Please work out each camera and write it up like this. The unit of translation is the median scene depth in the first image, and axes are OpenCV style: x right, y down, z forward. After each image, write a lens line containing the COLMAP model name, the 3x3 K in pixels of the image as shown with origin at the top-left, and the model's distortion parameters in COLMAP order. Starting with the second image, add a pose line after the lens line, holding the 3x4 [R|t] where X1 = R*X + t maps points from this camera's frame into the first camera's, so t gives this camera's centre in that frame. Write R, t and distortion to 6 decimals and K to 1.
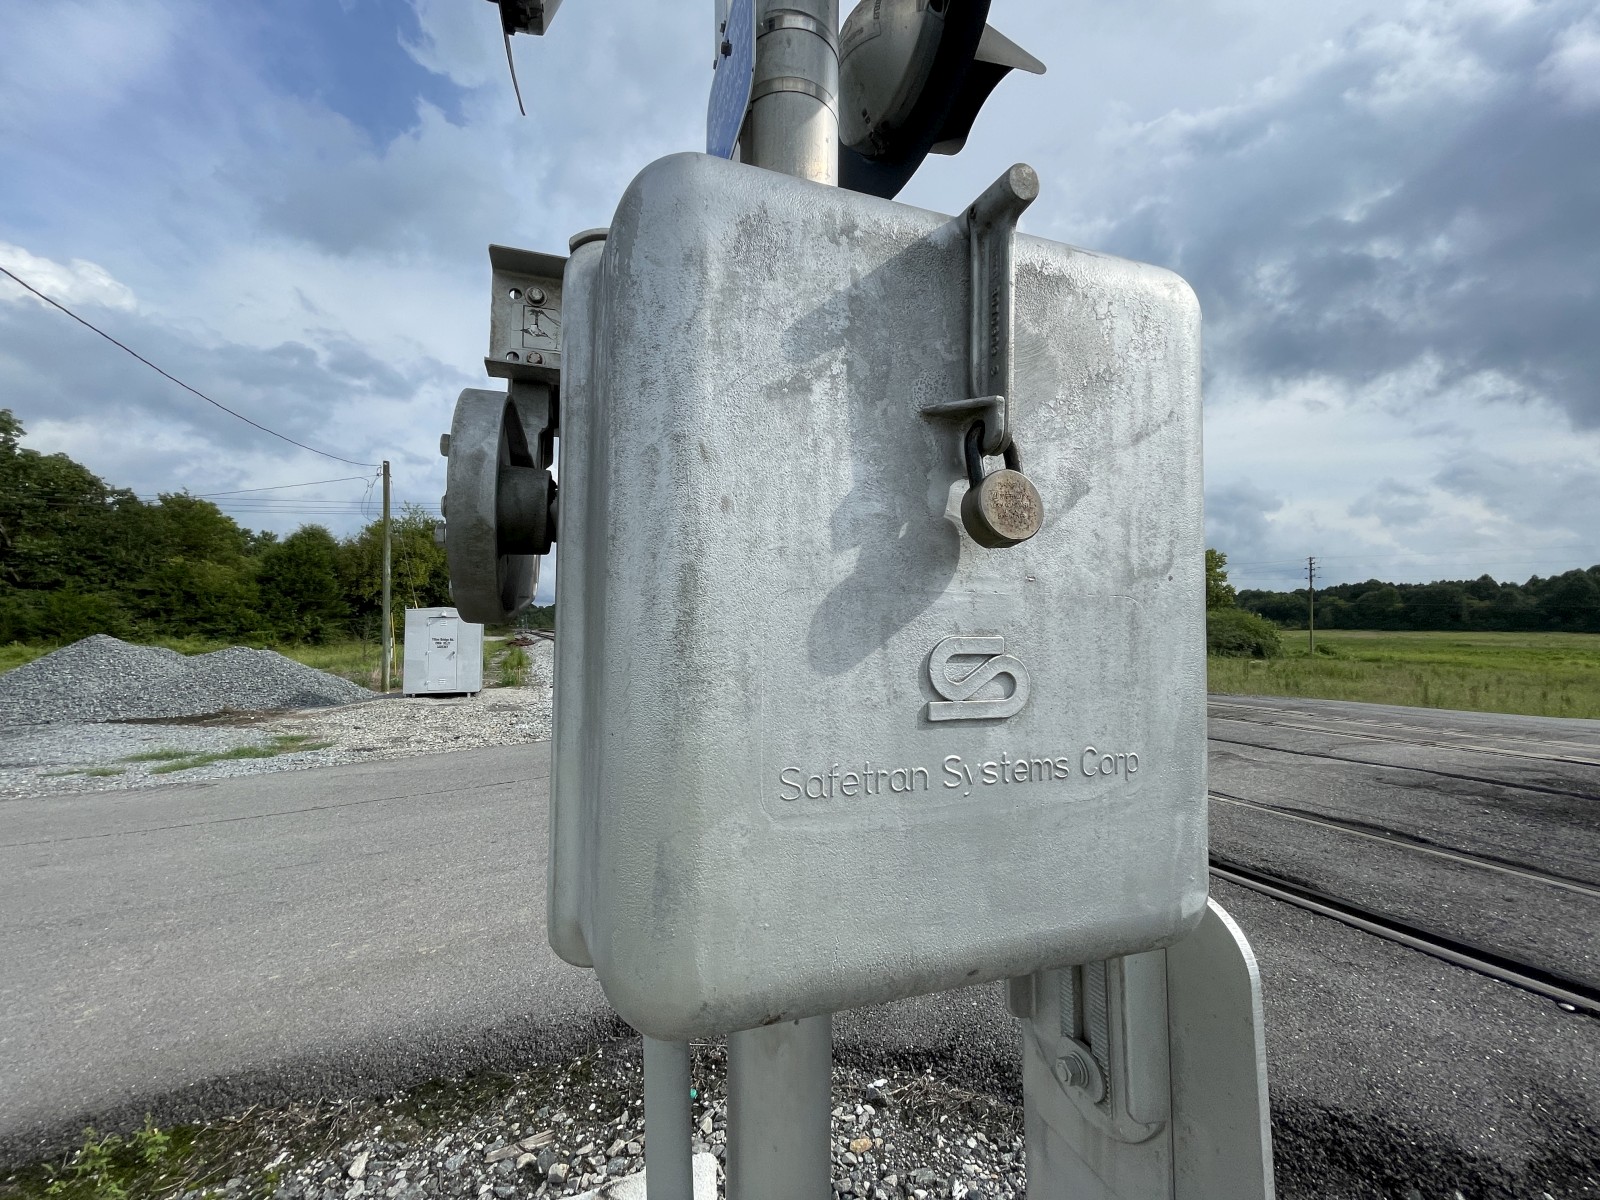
lens RADIAL K [[642.3, 0, 805.5], [0, 642.3, 600.8], [0, 0, 1]] dist [-0.010793, 0.000847]
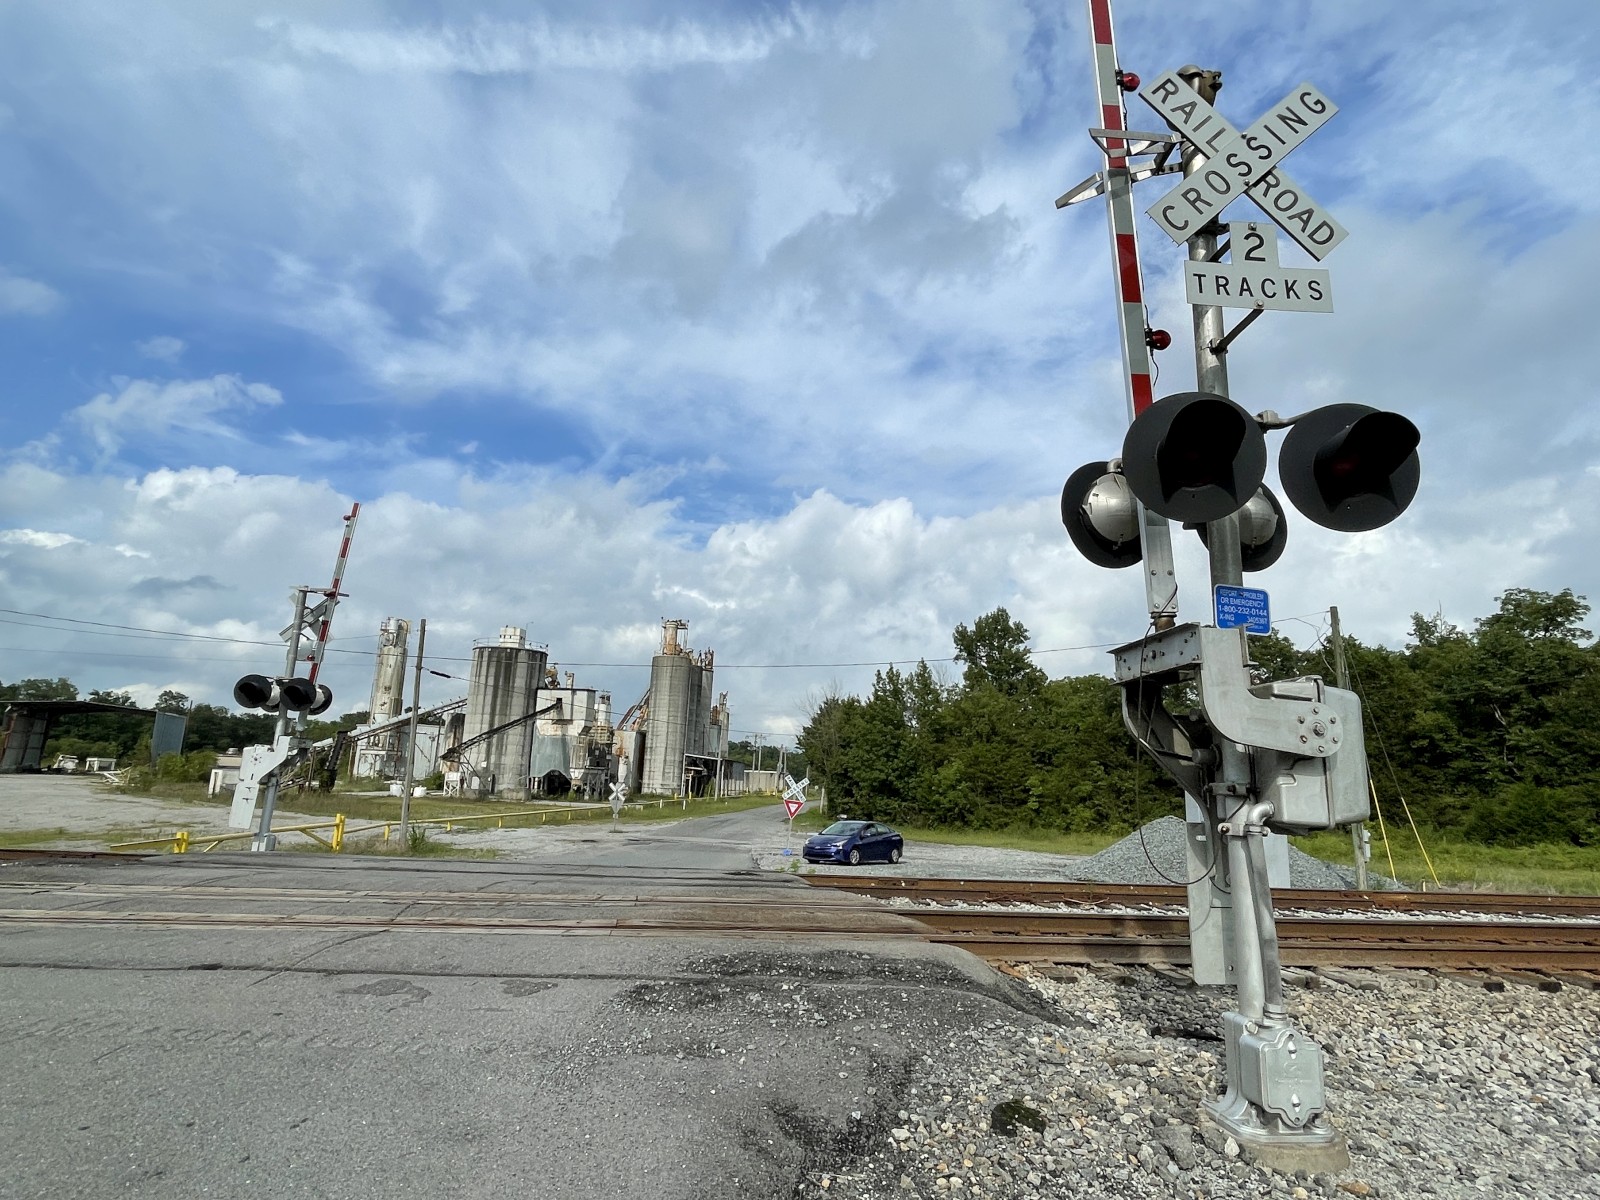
lens RADIAL K [[876.7, 0, 805.8], [0, 876.7, 595.9], [0, 0, 1]] dist [-0.006666, 0.000622]
pose [[-0.282116, -0.228473, -0.931778, 0.310153], [-0.002628, 0.971410, -0.237395, 0.019095], [0.959377, -0.064524, -0.274651, 0.349312]]
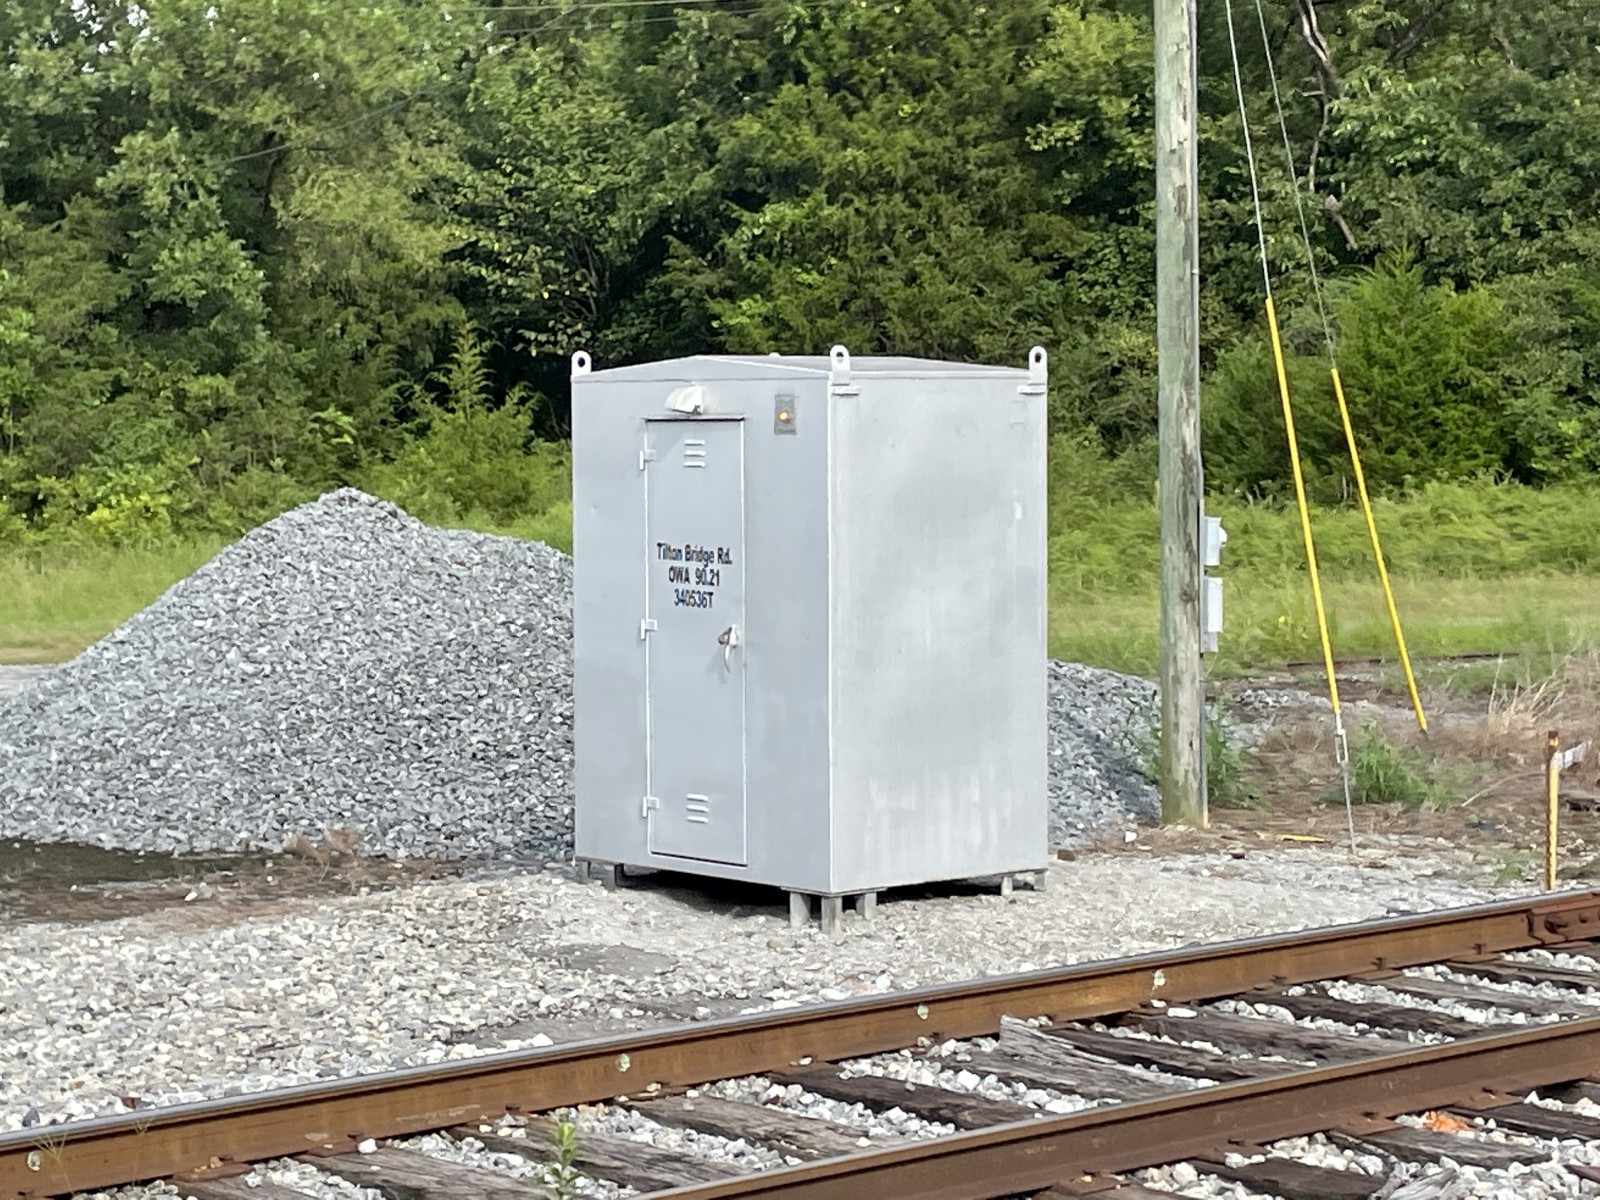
lens RADIAL K [[3670.5, 0, 750.4], [0, 3670.5, 600.1], [0, 0, 1]] dist [0.070821, 0.615971]
pose [[0.285162, 0.045826, -0.957383, 0.143354], [0.051669, 0.996669, 0.063097, 0.005583], [0.957086, -0.067460, 0.281844, 0.315165]]
